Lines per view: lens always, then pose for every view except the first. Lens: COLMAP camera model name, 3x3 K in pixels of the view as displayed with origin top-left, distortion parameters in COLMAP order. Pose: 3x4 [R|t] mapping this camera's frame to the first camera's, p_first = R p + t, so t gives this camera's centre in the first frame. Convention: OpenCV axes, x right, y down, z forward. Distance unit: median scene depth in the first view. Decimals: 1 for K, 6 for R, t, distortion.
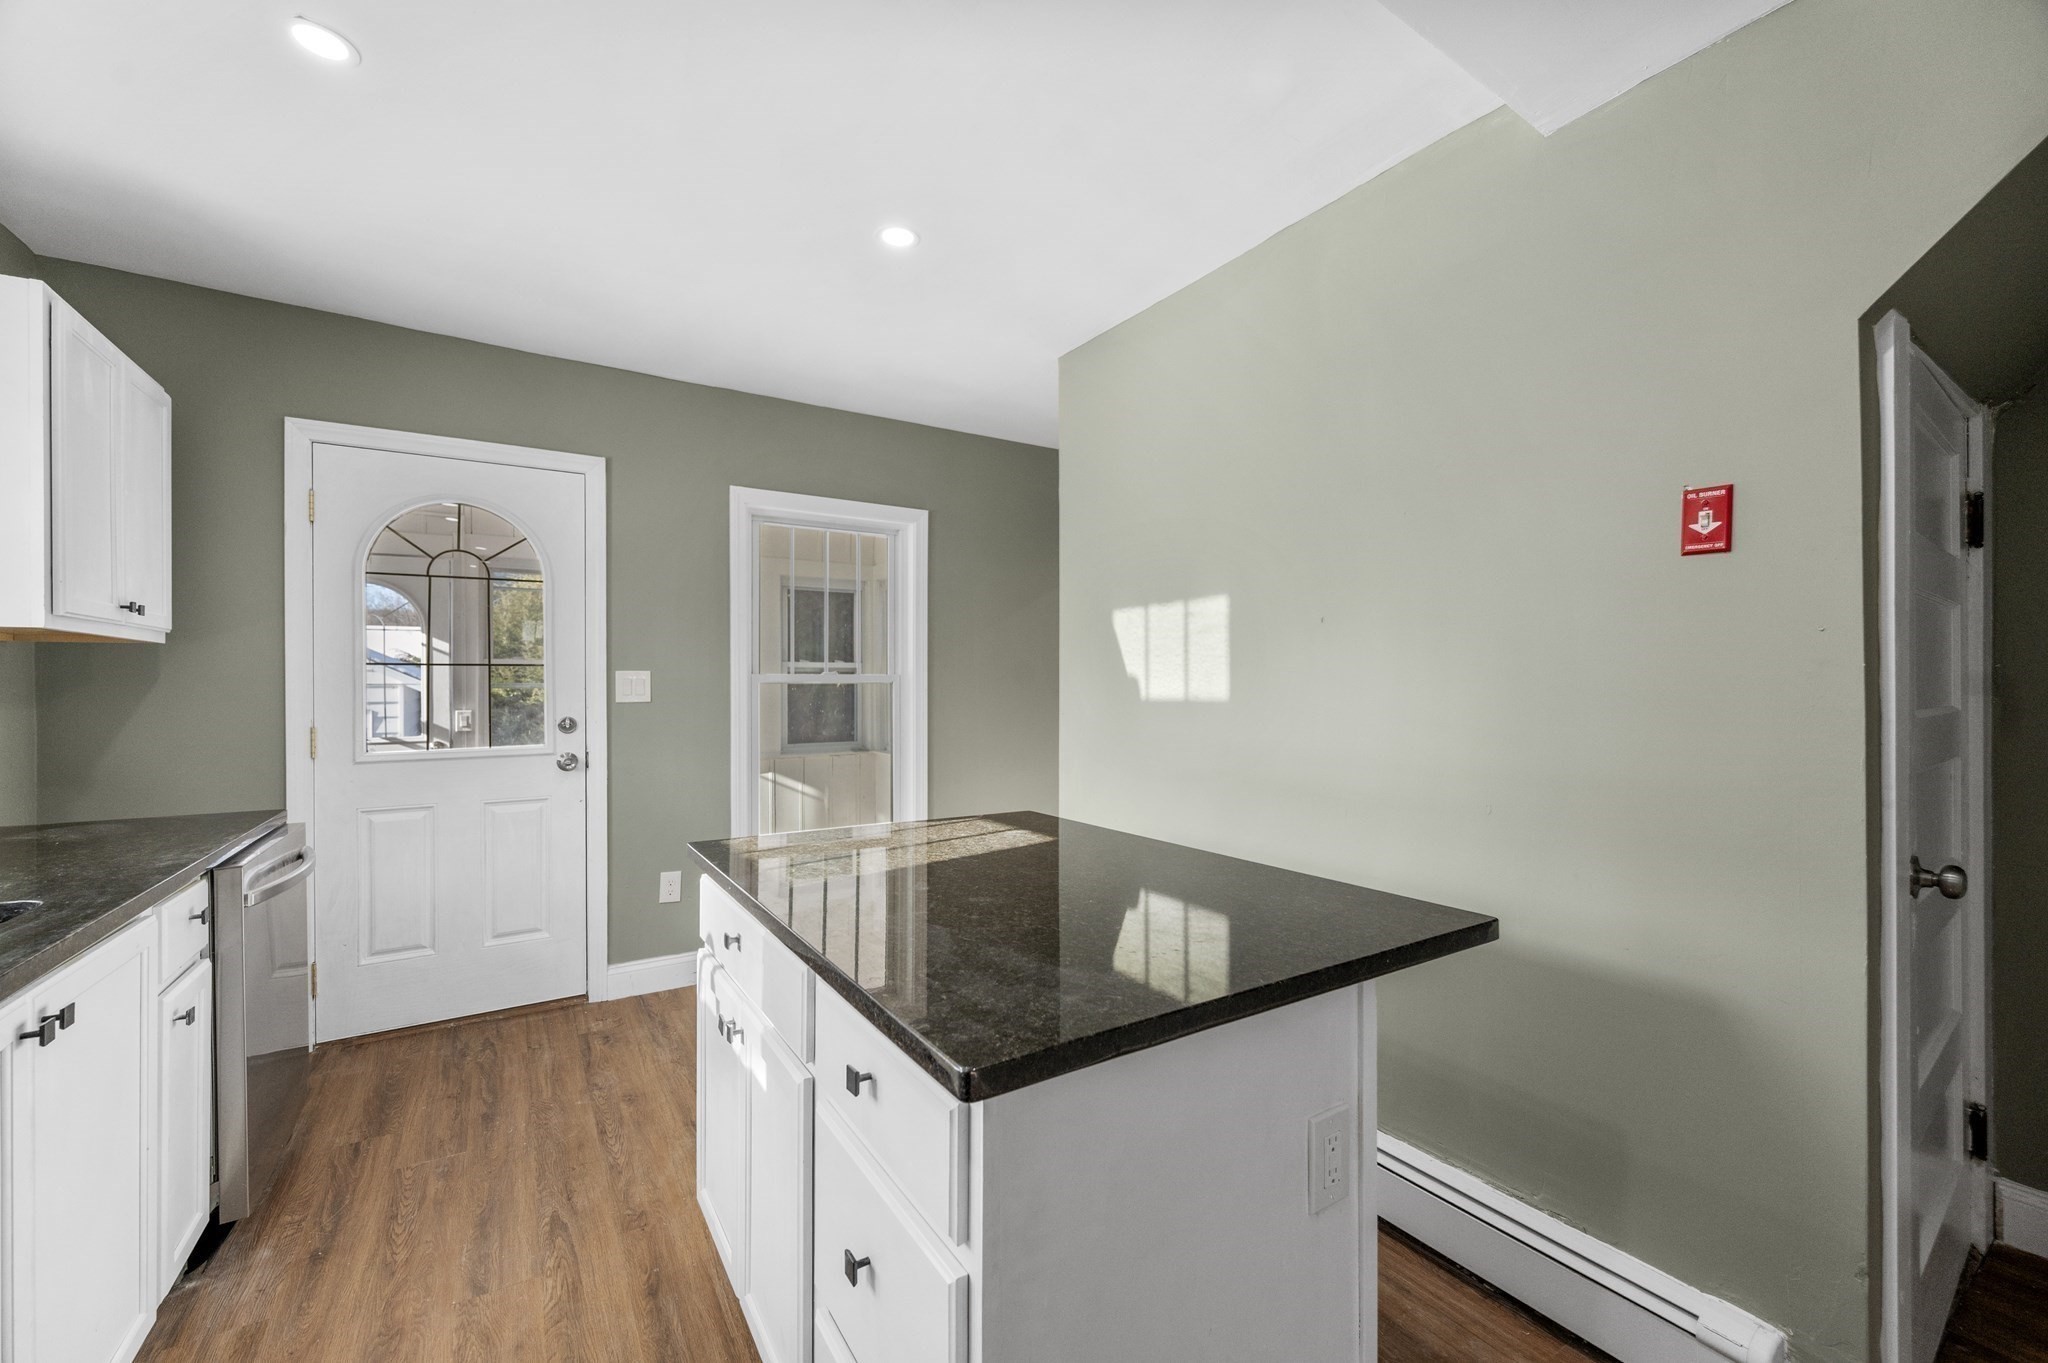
lens RADIAL K [[820.2, 0, 1024.0], [0, 820.2, 681.5], [0, 0, 1]] dist [-0.002251, 0.000054]
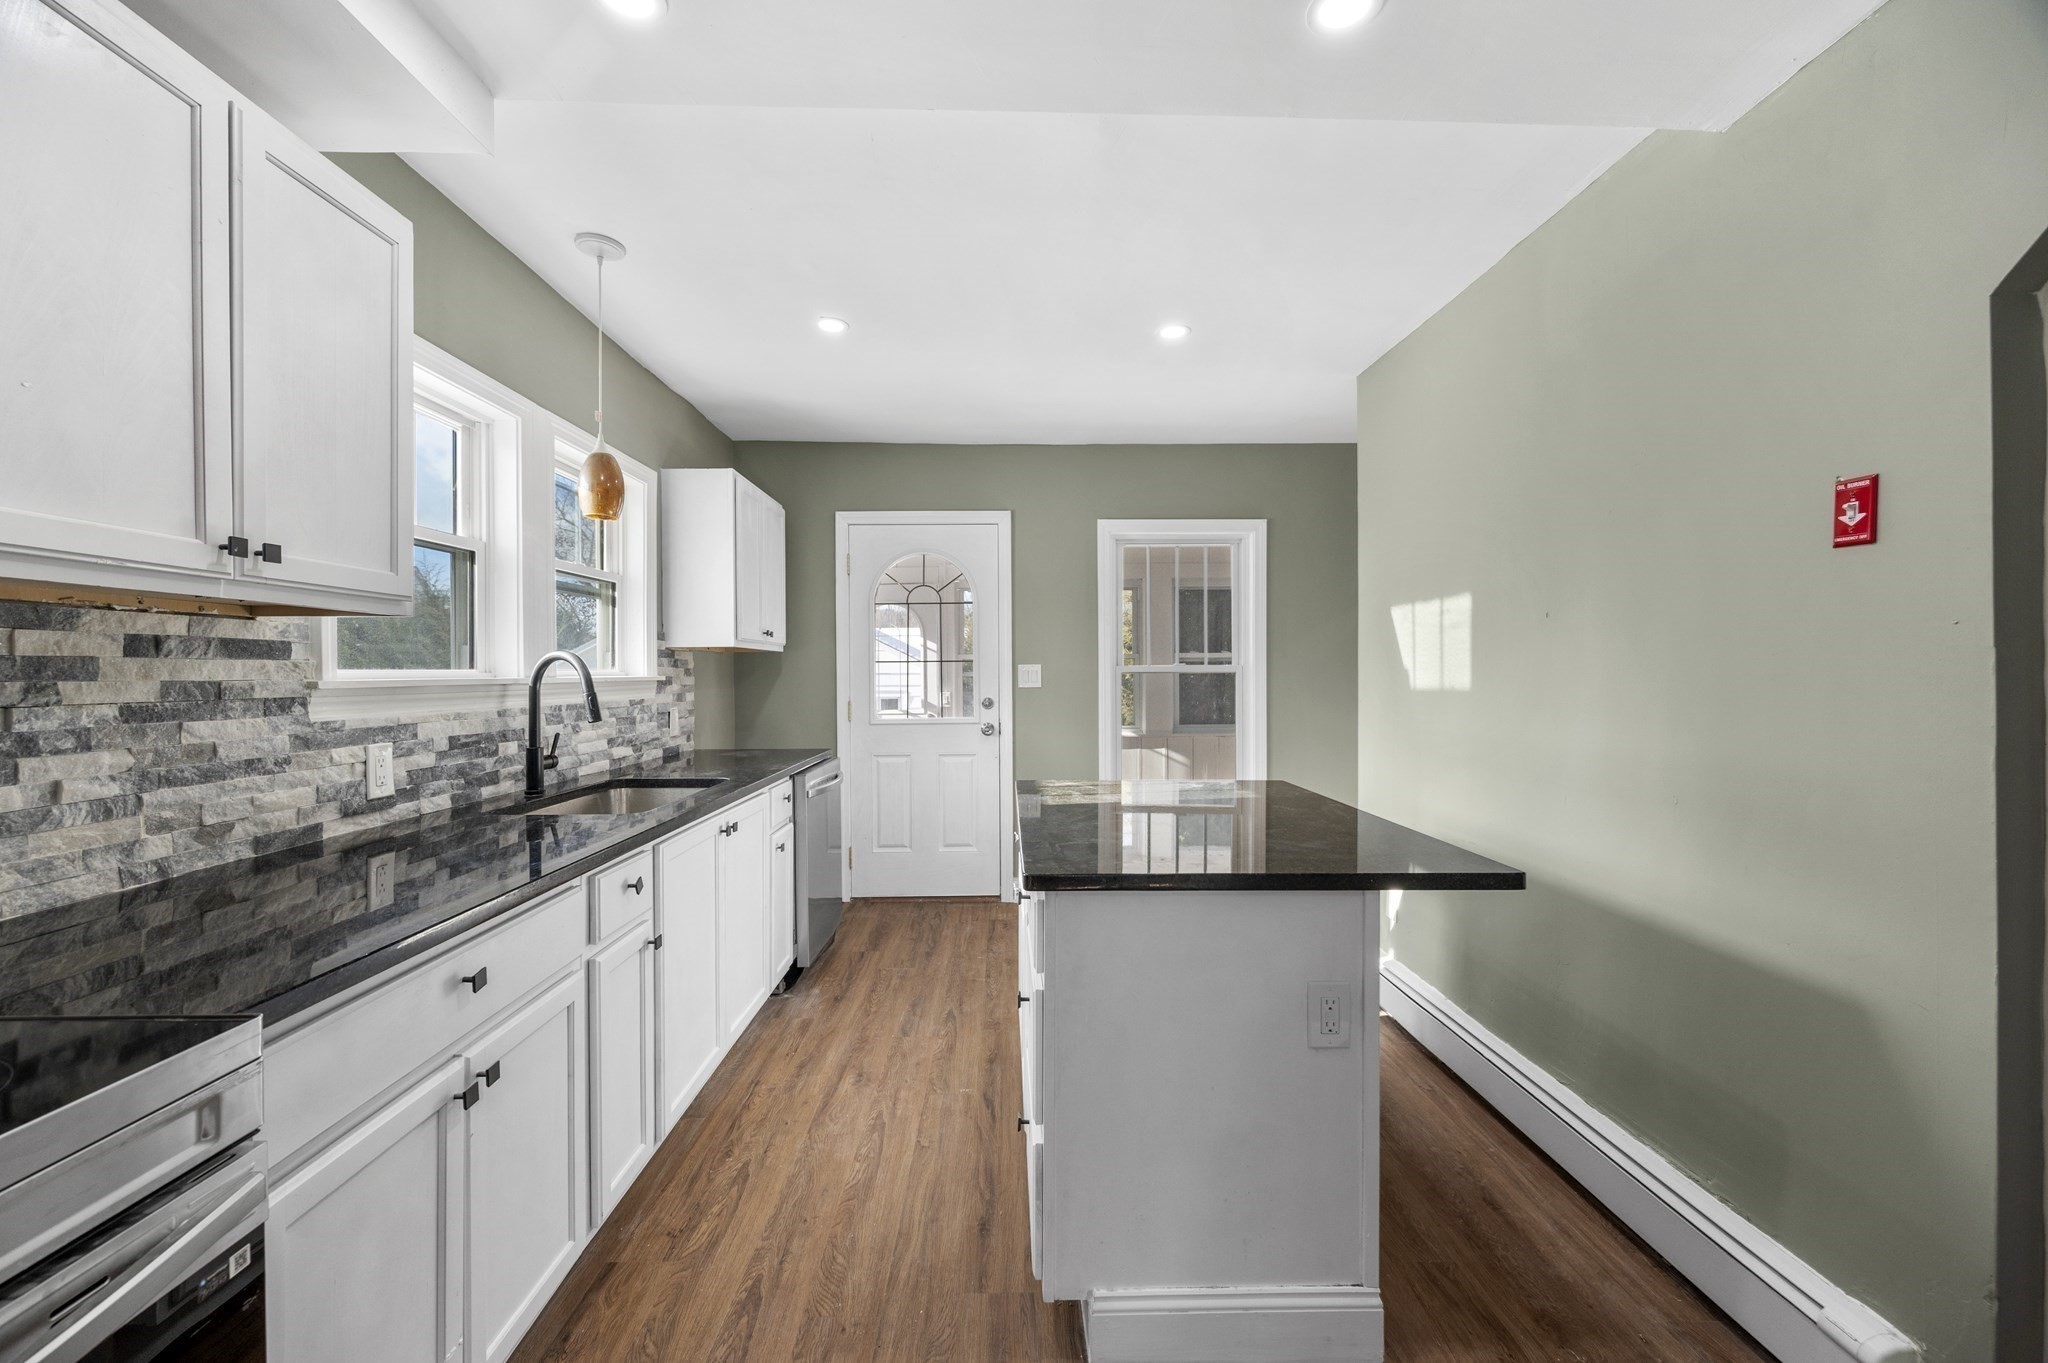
lens RADIAL K [[812.6, 0, 1015.1], [0, 812.6, 665.8], [0, 0, 1]] dist [0.000385, 0.000085]
pose [[0.848240, -0.006053, -0.529577, 0.312148], [0.004948, 0.999982, -0.003506, -0.008465], [0.529589, 0.000353, 0.848255, -0.226941]]
